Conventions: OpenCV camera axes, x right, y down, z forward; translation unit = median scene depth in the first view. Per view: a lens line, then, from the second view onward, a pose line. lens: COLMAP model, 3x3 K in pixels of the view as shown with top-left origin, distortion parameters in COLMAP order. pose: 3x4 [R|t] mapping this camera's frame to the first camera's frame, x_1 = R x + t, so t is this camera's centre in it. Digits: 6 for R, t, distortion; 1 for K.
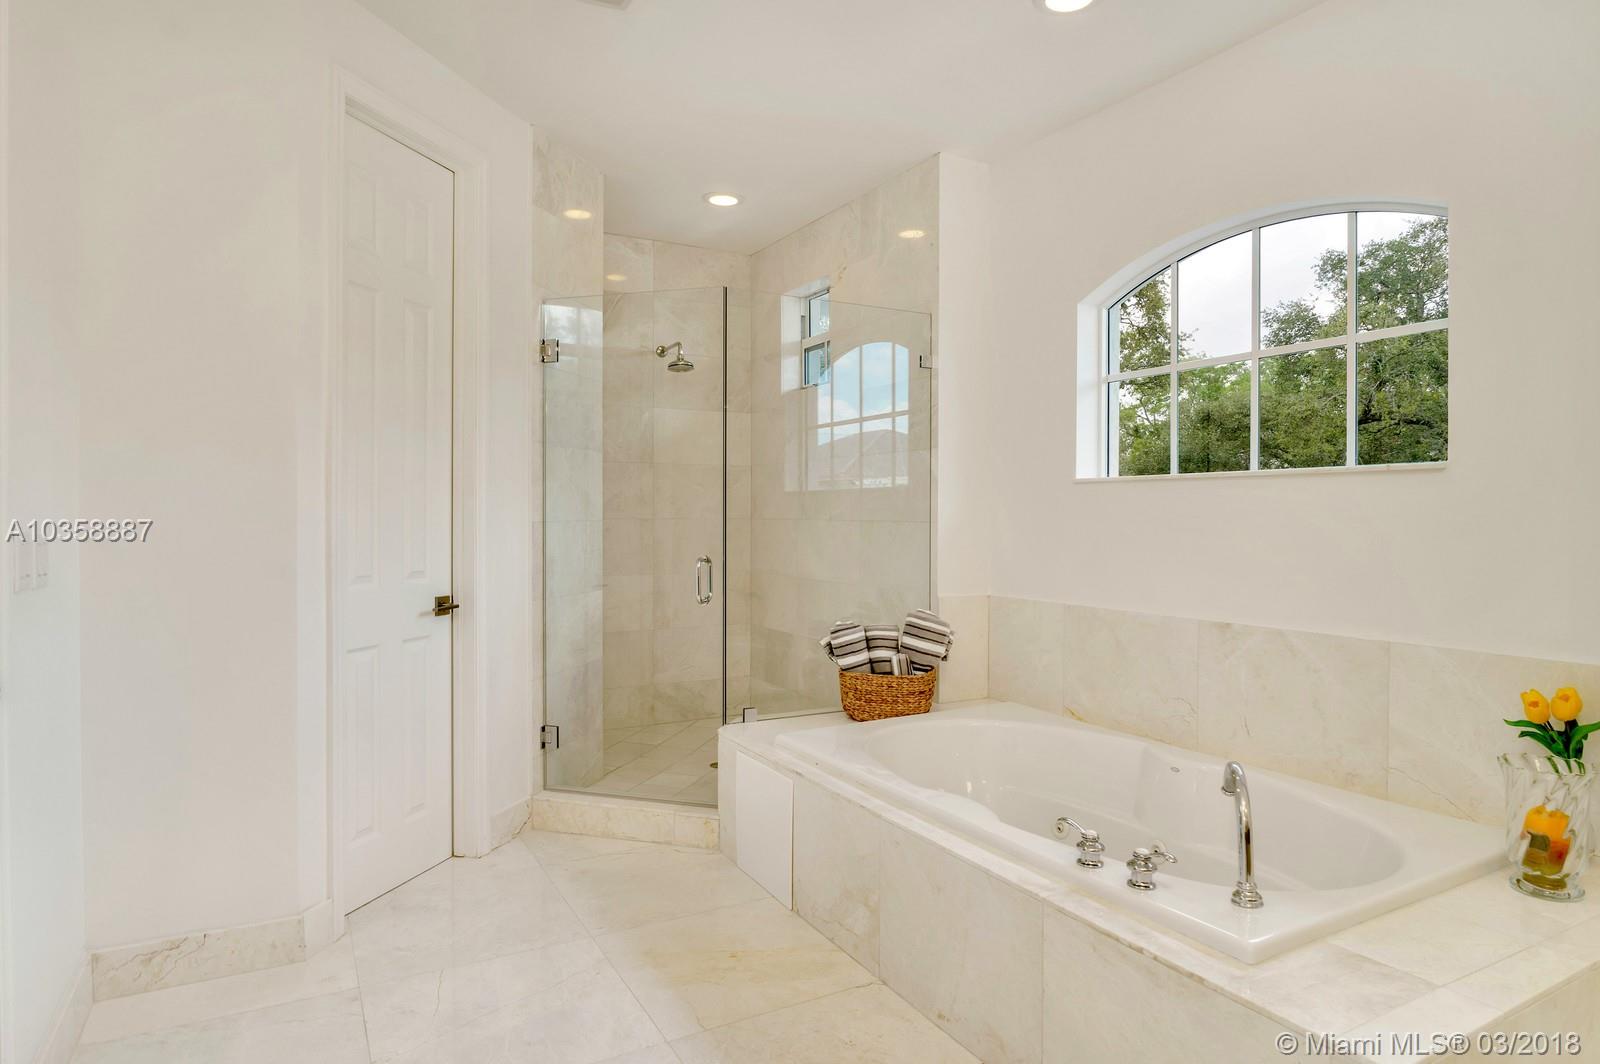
lens RADIAL K [[934.8, 0, 800.0], [0, 934.8, 532.0], [0, 0, 1]] dist [-0.019184, 0.001096]
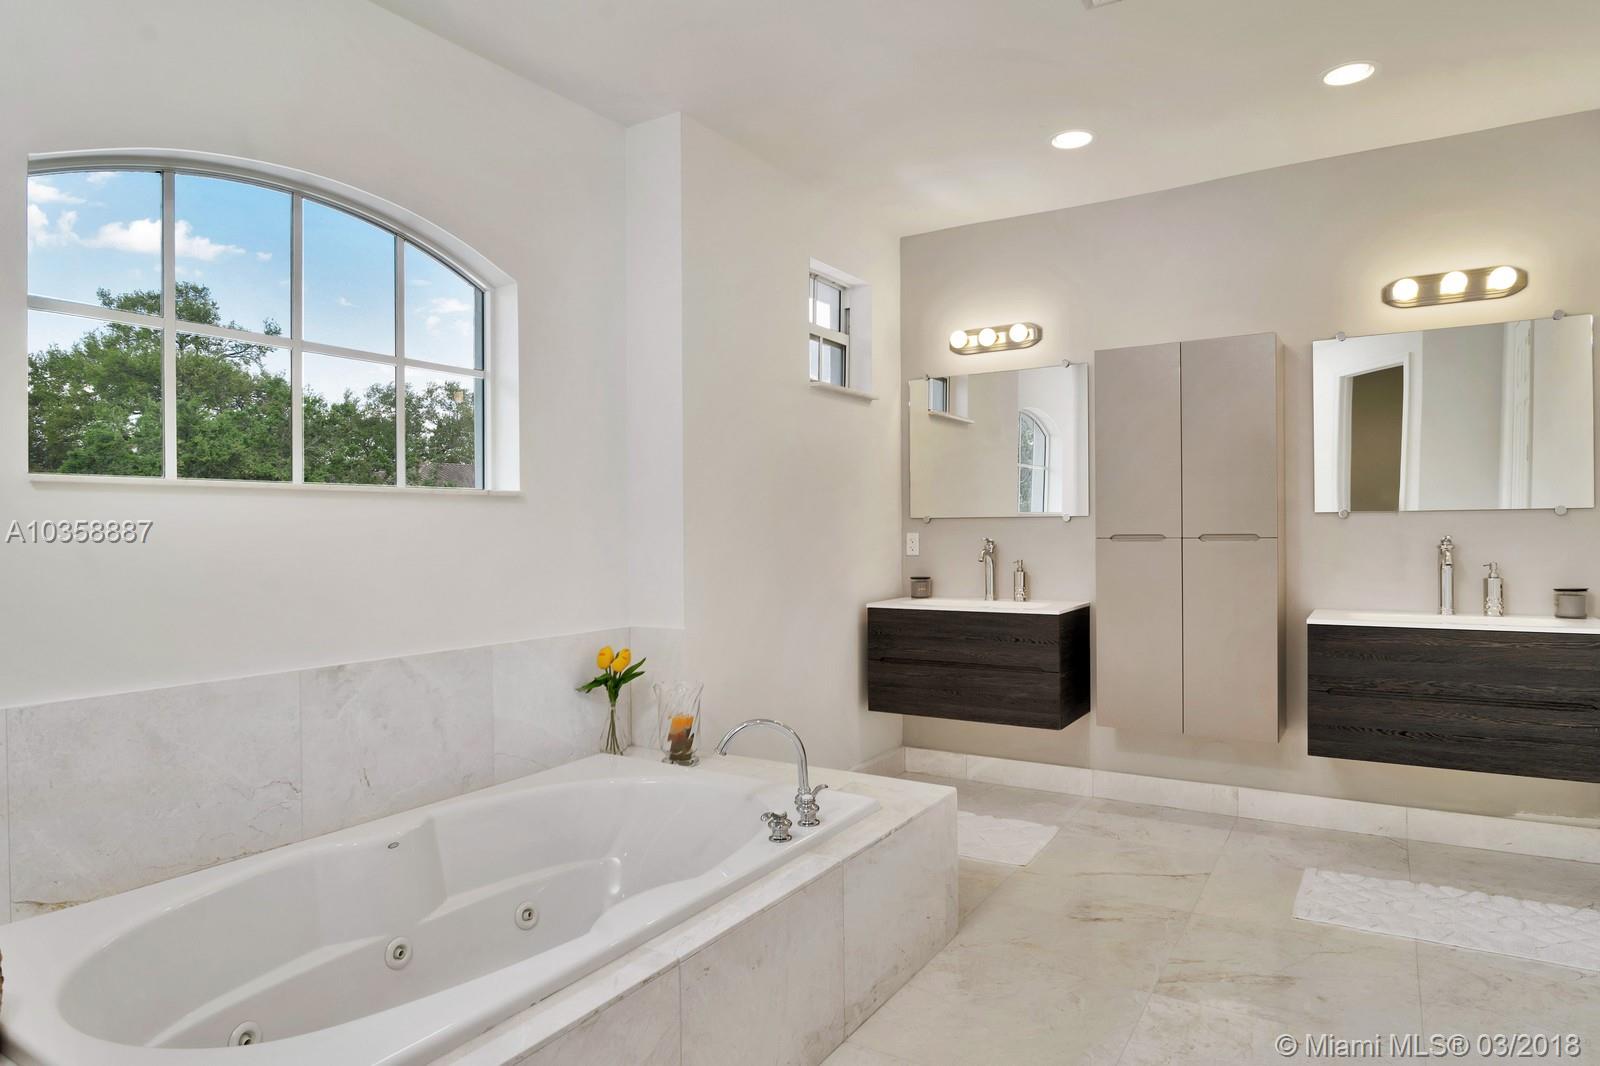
lens RADIAL K [[962.3, 0, 800.0], [0, 962.3, 533.0], [0, 0, 1]] dist [-0.000529, -0.000415]
pose [[-0.496613, -0.007284, 0.867941, -0.537228], [0.018117, 0.999660, 0.018756, -0.033134], [-0.867783, 0.025039, -0.496313, 1.142357]]
